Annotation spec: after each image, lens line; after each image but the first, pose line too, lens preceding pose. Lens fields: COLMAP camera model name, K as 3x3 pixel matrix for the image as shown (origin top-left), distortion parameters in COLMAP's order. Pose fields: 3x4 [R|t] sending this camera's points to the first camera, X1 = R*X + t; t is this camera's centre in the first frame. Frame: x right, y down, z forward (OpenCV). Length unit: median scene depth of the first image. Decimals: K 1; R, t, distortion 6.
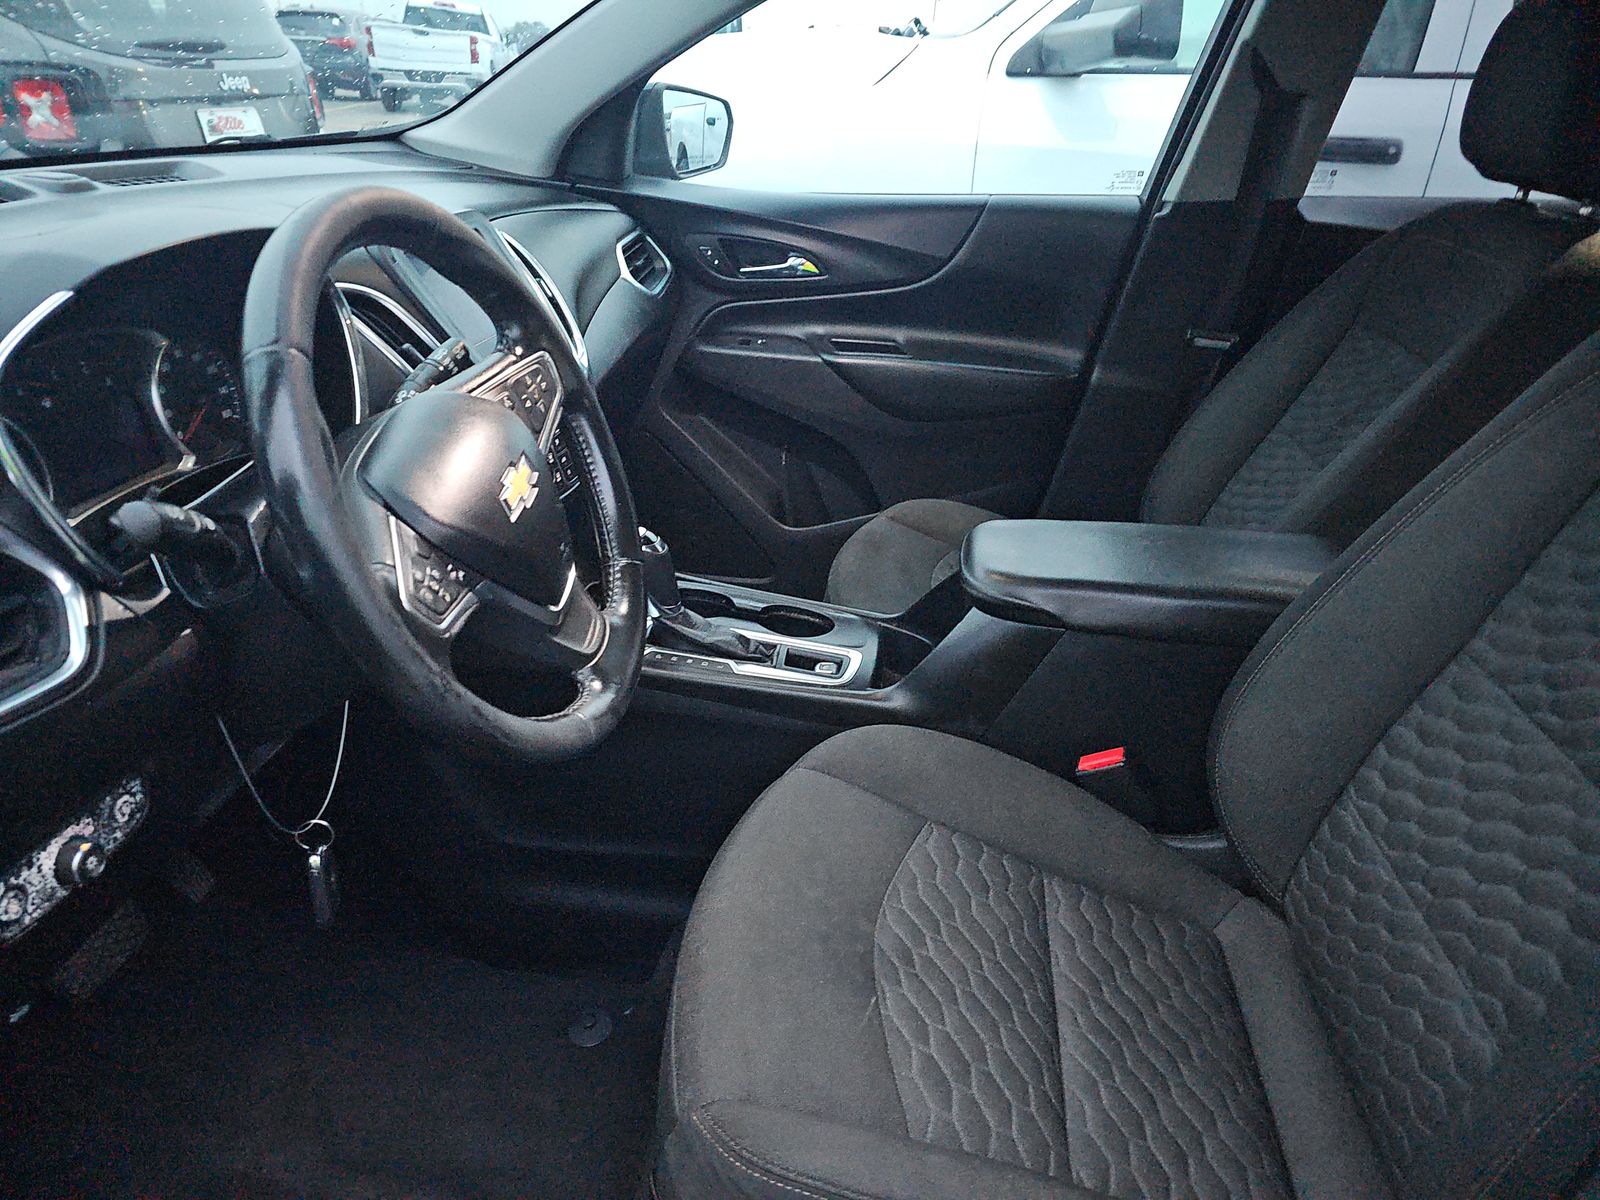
lens RADIAL K [[1065.8, 0, 827.8], [0, 1065.8, 601.6], [0, 0, 1]] dist [0.064223, -0.070024]
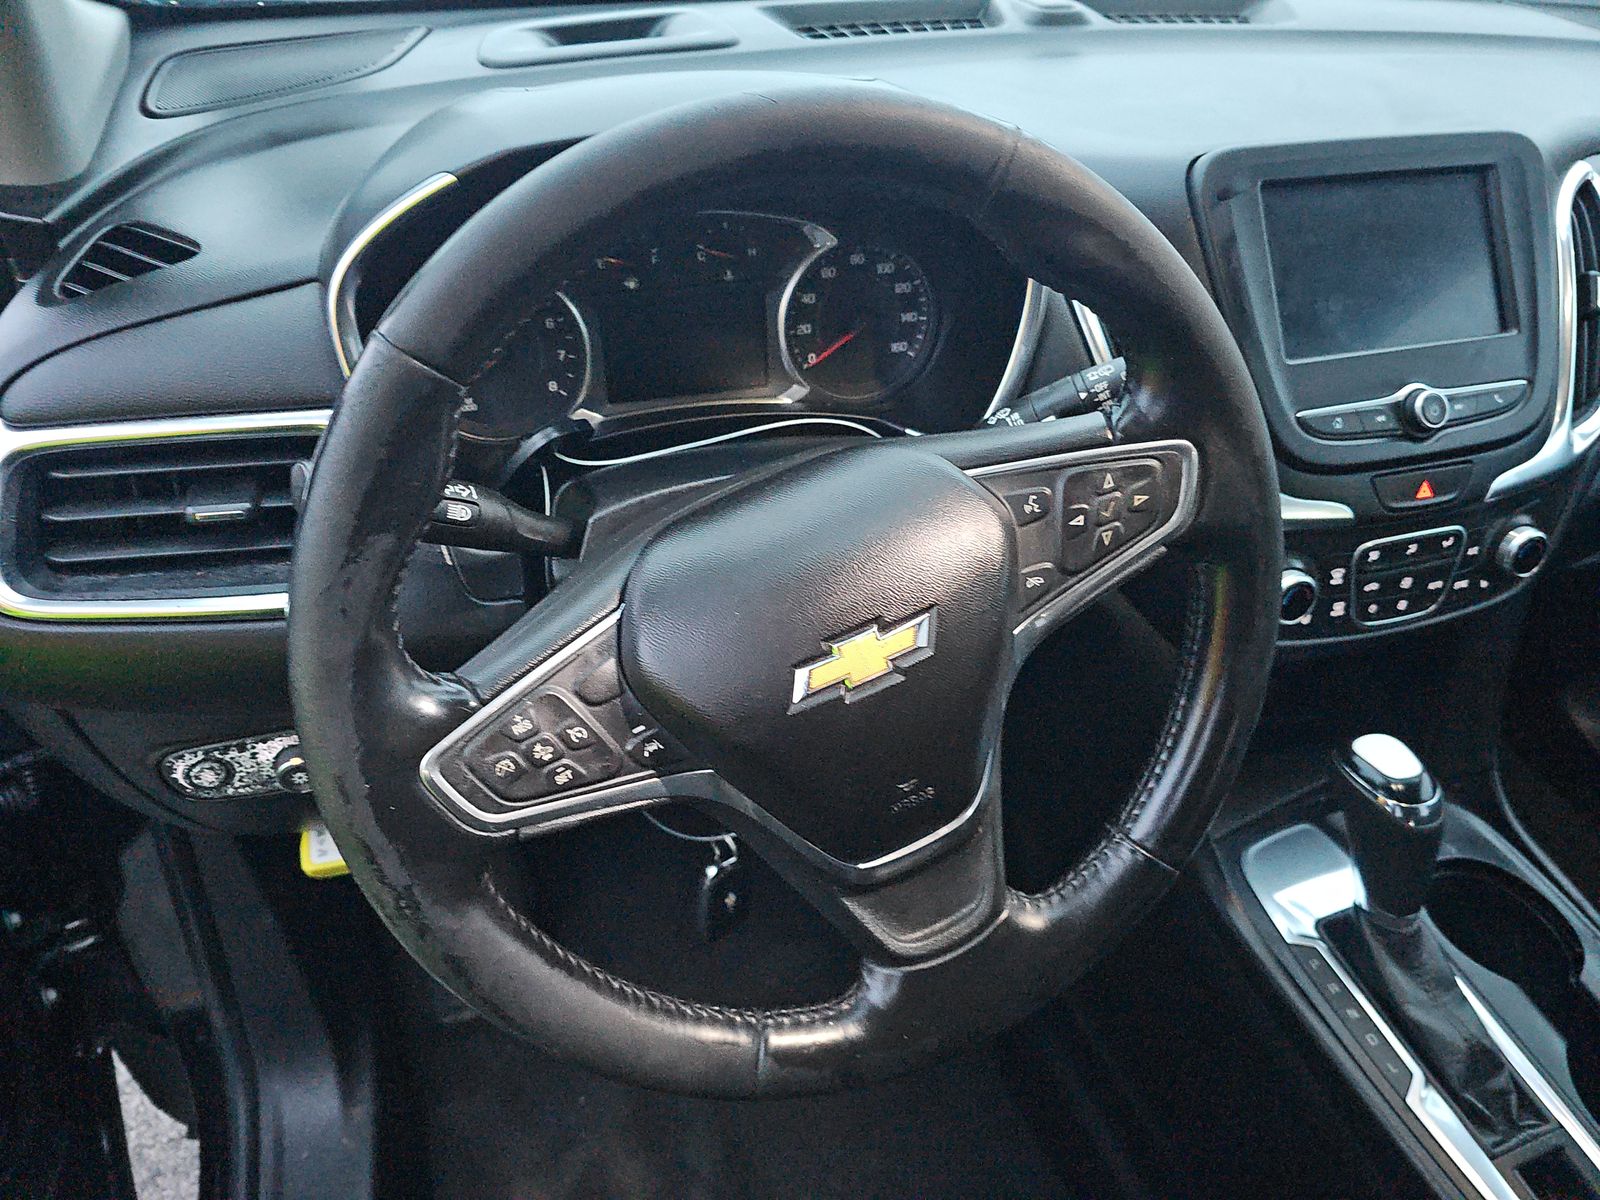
lens RADIAL K [[1065.8, 0, 827.8], [0, 1065.8, 601.6], [0, 0, 1]] dist [0.064223, -0.070024]
pose [[0.401473, 0.516824, -0.756117, 0.098147], [-0.392972, 0.842921, 0.367501, -0.292827], [0.827280, 0.149591, 0.541508, 0.594929]]
